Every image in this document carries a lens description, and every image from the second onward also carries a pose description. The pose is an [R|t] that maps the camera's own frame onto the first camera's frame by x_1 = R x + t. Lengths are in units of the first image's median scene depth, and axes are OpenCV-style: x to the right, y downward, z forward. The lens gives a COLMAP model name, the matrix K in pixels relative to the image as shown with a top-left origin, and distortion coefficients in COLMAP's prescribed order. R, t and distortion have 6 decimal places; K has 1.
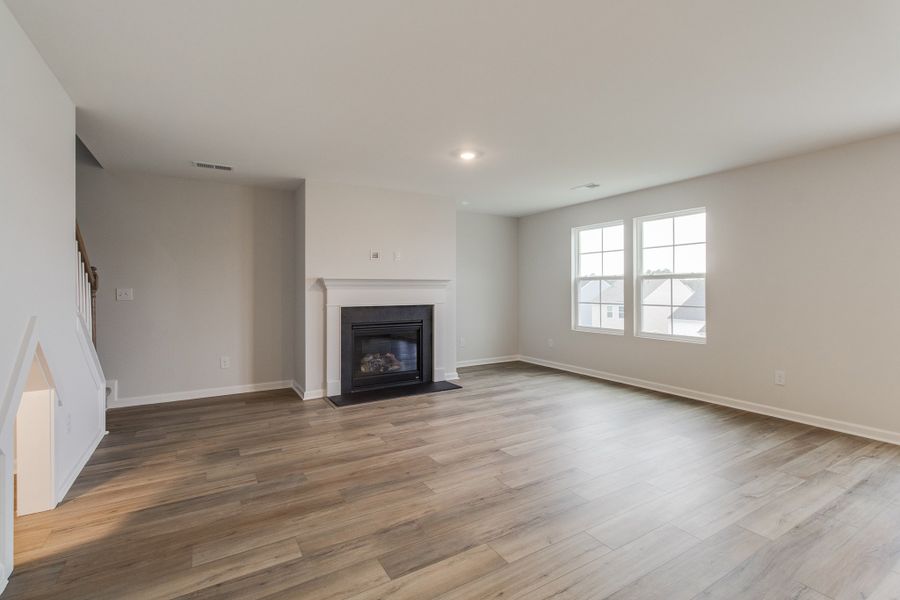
lens RADIAL K [[414.6, 0, 458.4], [0, 414.6, 287.5], [0, 0, 1]] dist [0.002522, 0.000163]
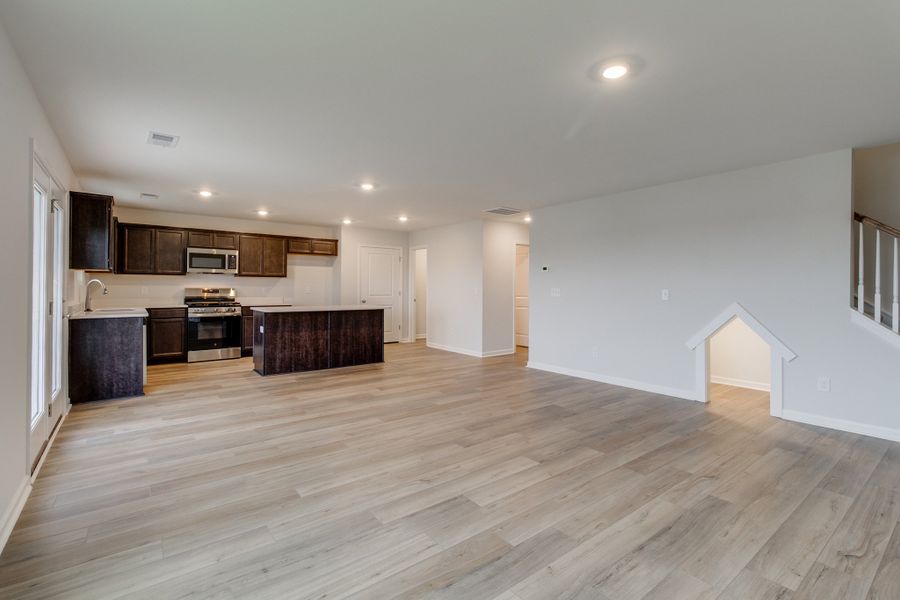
lens RADIAL K [[414.6, 0, 458.4], [0, 414.6, 287.5], [0, 0, 1]] dist [0.002522, 0.000163]
pose [[-0.993615, -0.003787, -0.112764, 0.251300], [-0.003403, 0.999988, -0.003599, 0.003684], [0.112777, -0.003193, -0.993615, 1.244553]]
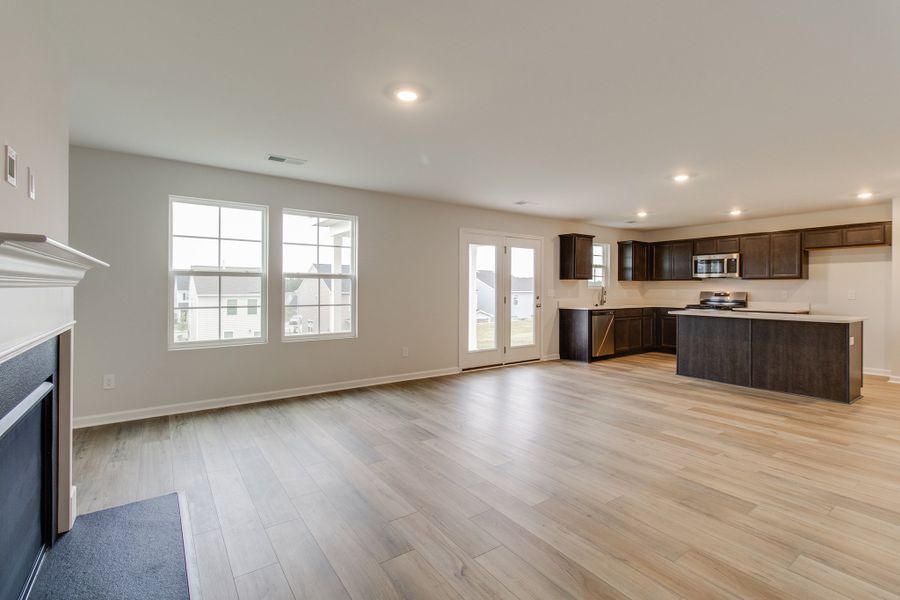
lens RADIAL K [[414.6, 0, 458.4], [0, 414.6, 287.5], [0, 0, 1]] dist [0.002522, 0.000163]
pose [[-0.072093, 0.004259, 0.997389, -0.526629], [-0.007820, 0.999958, -0.004836, 0.003119], [-0.997367, -0.008148, -0.072056, 0.756563]]
